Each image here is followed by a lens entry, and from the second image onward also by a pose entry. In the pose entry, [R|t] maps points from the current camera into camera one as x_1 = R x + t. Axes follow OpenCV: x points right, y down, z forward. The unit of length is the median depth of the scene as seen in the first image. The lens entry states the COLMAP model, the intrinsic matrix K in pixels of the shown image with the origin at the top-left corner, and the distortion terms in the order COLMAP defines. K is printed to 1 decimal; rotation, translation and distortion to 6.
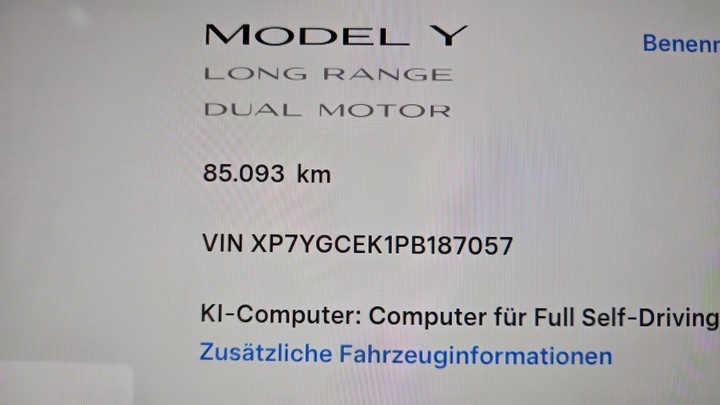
lens RADIAL K [[488.3, 0, 360.5], [0, 488.3, 202.0], [0, 0, 1]] dist [0.045571, -0.006768]
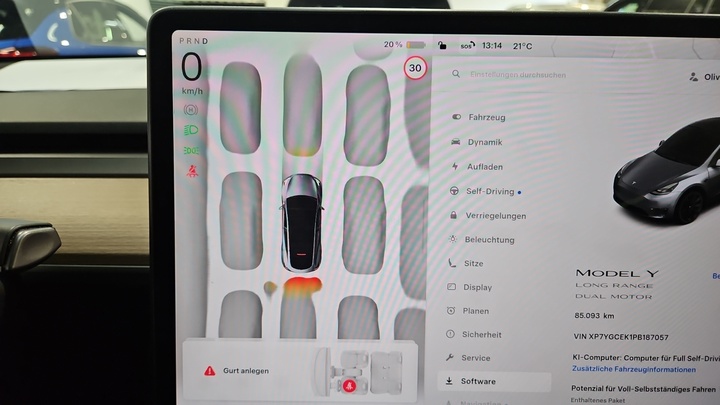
lens RADIAL K [[488.3, 0, 360.2], [0, 488.3, 203.2], [0, 0, 1]] dist [0.045571, -0.006768]
pose [[0.998914, 0.002536, 0.046527, -1.921748], [-0.008118, 0.992720, 0.120174, -1.195445], [-0.045884, -0.120422, 0.991662, -2.121861]]
